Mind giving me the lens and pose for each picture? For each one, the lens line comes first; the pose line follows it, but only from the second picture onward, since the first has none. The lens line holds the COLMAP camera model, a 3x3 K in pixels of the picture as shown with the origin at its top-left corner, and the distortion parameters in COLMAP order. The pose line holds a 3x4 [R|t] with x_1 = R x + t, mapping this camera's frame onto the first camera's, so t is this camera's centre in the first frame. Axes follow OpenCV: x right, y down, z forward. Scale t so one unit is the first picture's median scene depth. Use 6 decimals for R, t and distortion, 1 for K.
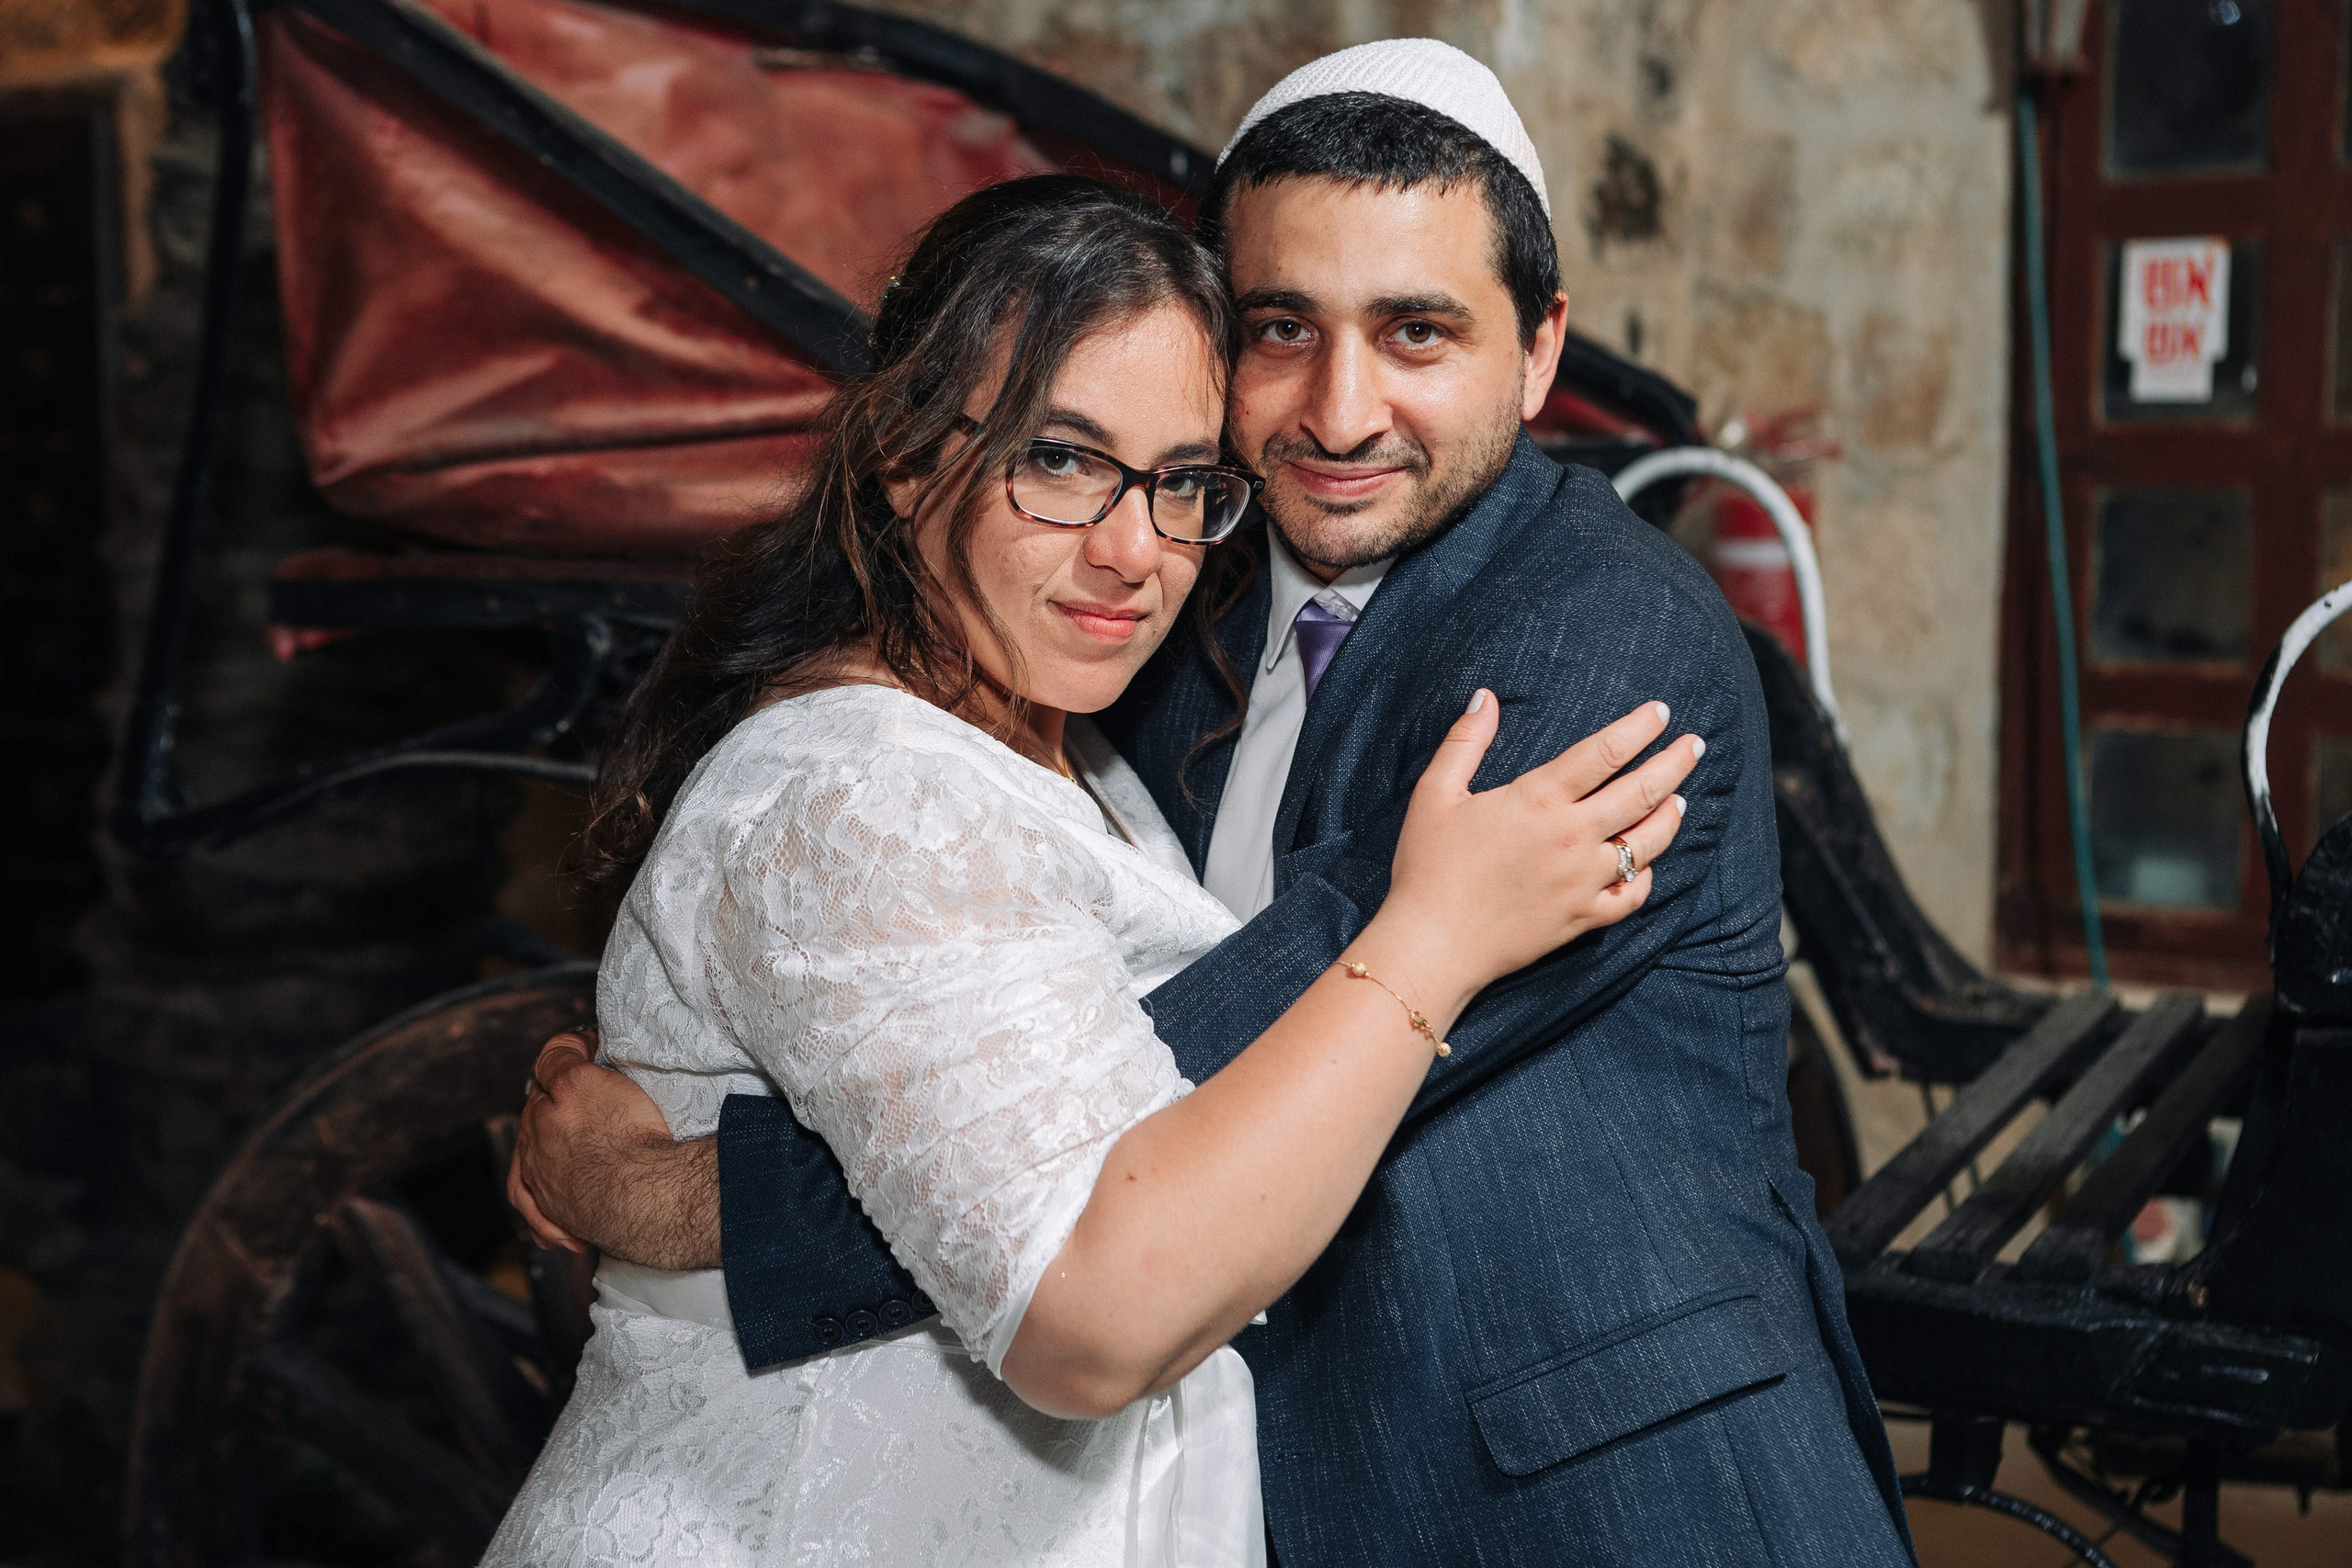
lens RADIAL K [[3211.7, 0, 1170.4], [0, 3211.7, 776.6], [0, 0, 1]] dist [0.133272, 0.000000]
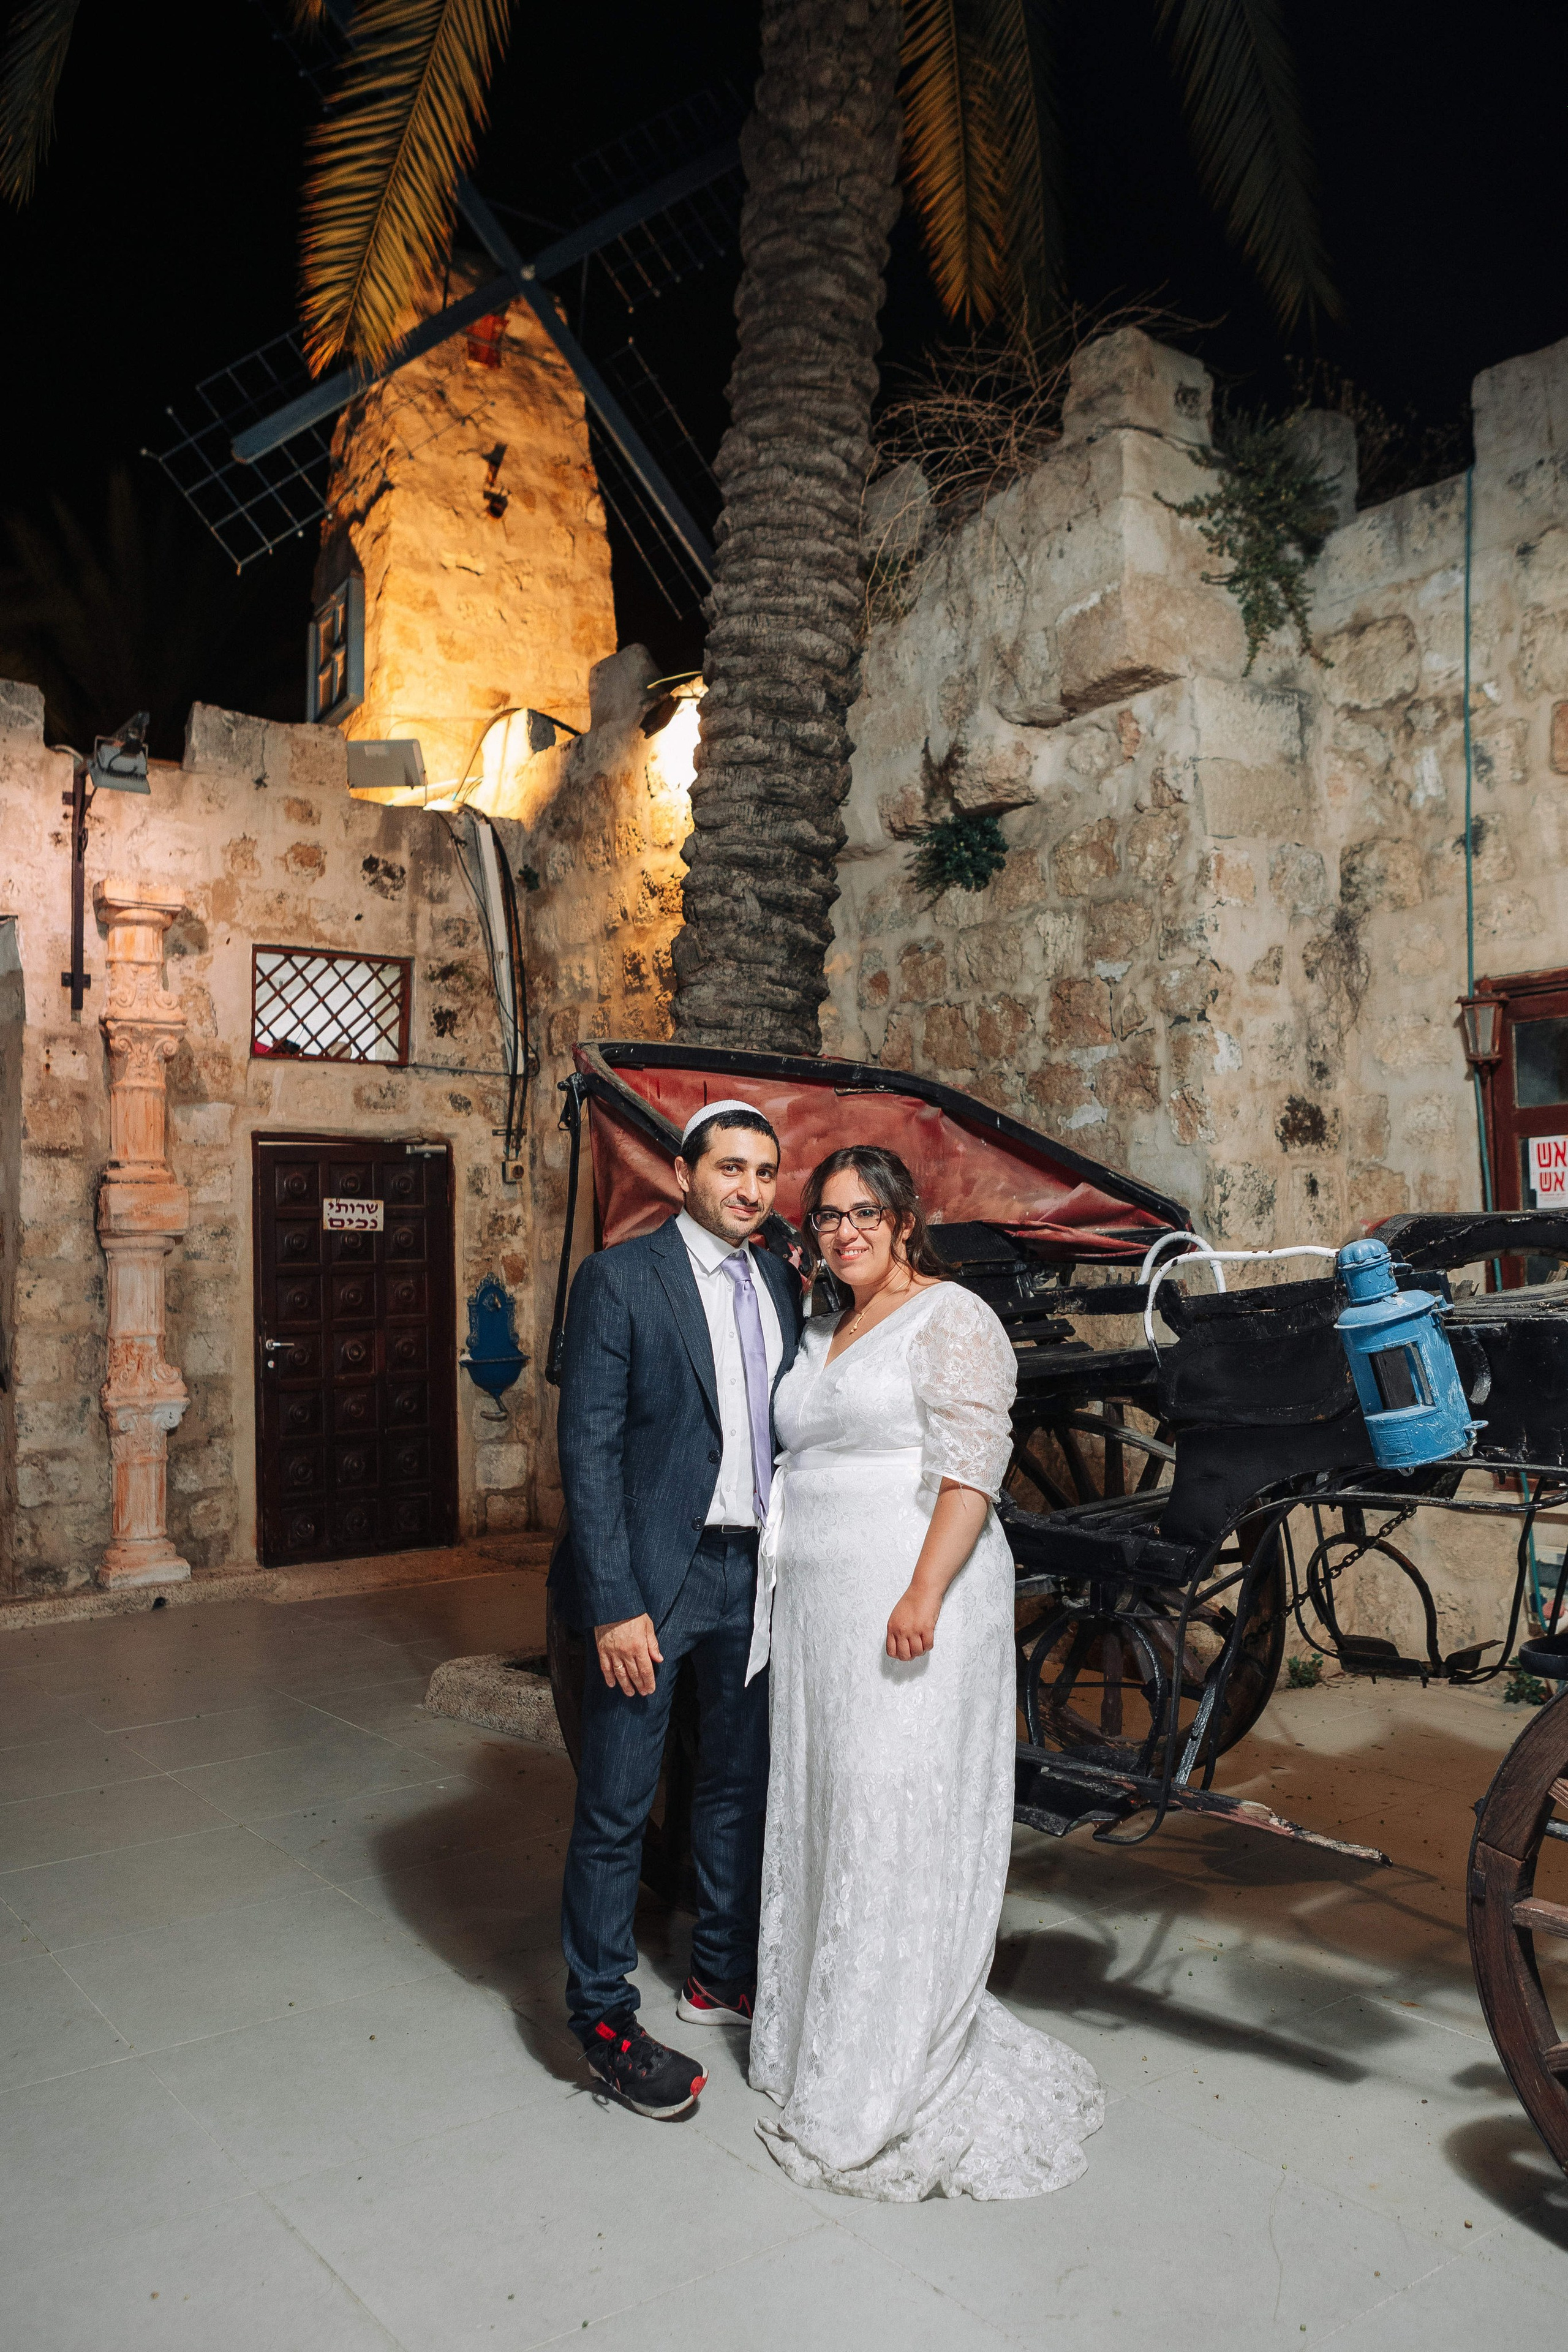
lens RADIAL K [[1787.6, 0, 794.8], [0, 1787.6, 1210.0], [0, 0, 1]] dist [-0.037012, 0.031829]
pose [[0.933076, -0.032924, -0.358169, 0.364571], [-0.016145, 0.990964, -0.133151, 0.063019], [0.359317, 0.130023, 0.924113, -0.323132]]
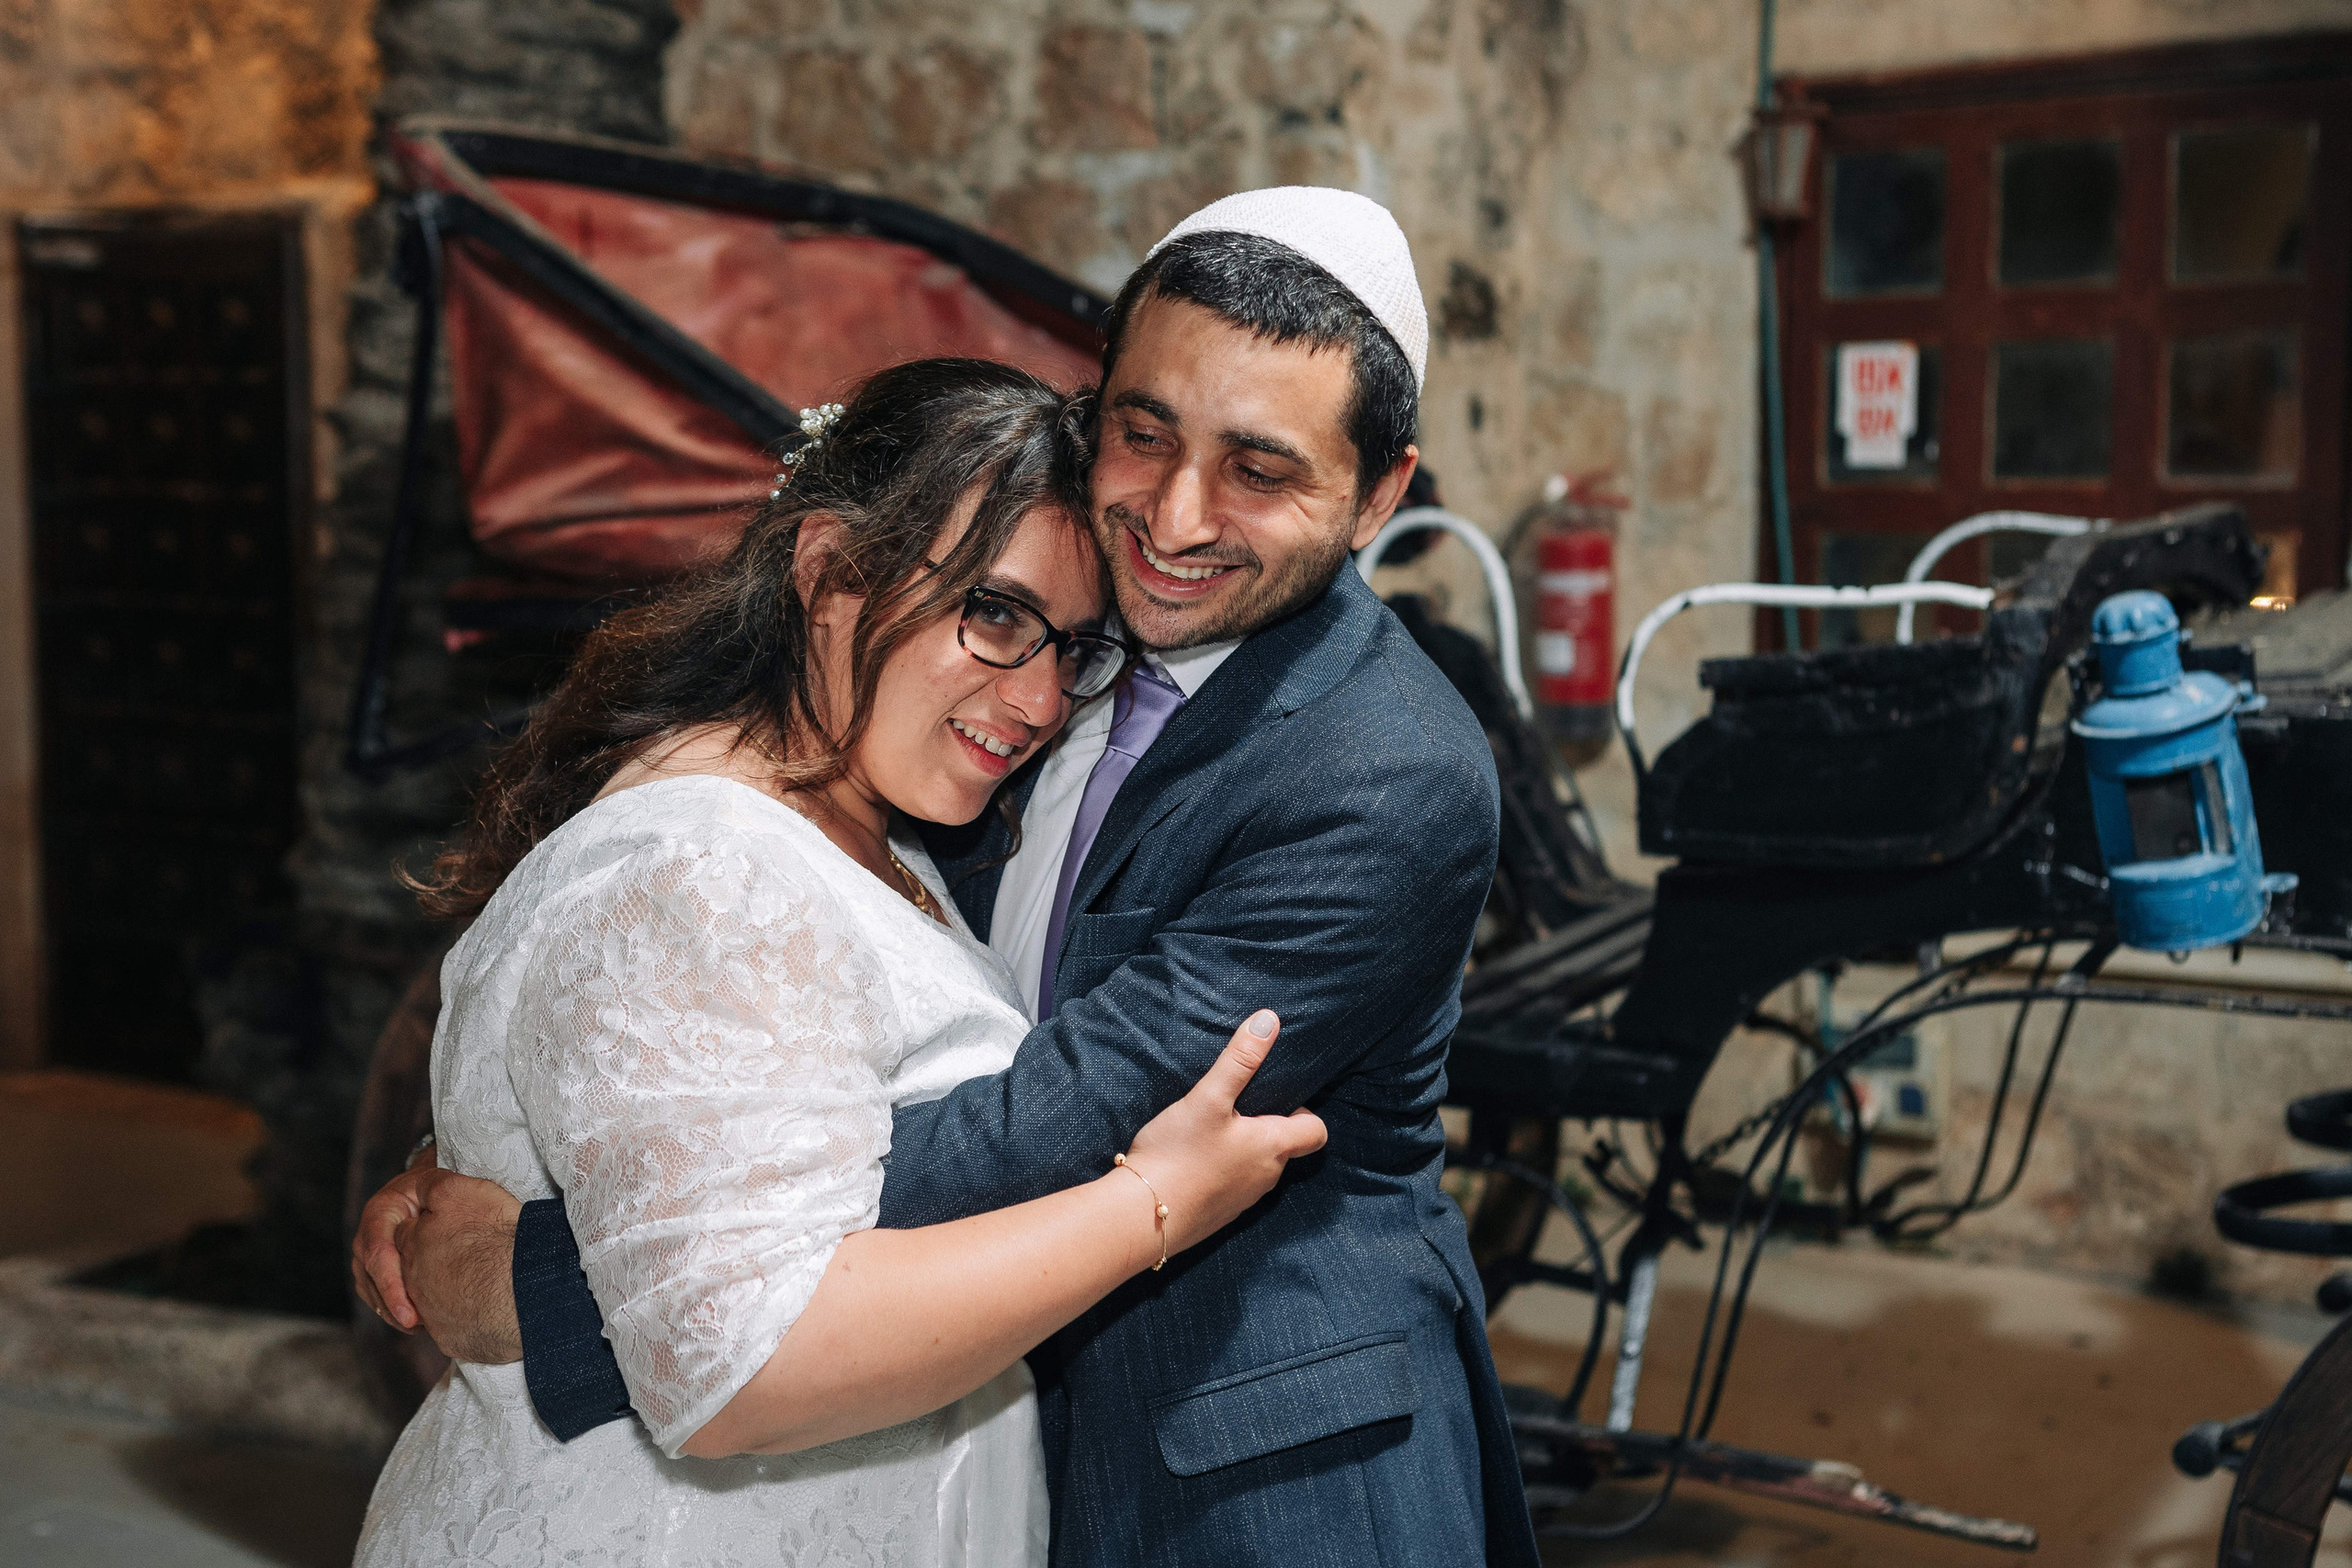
lens RADIAL K [[3166.2, 0, 1166.8], [0, 3166.2, 793.8], [0, 0, 1]] dist [0.154232, 0.000000]
pose [[0.999484, 0.003437, -0.031927, 0.090650], [-0.003519, 0.999991, -0.002485, 0.027718], [0.031918, 0.002596, 0.999487, -0.401200]]
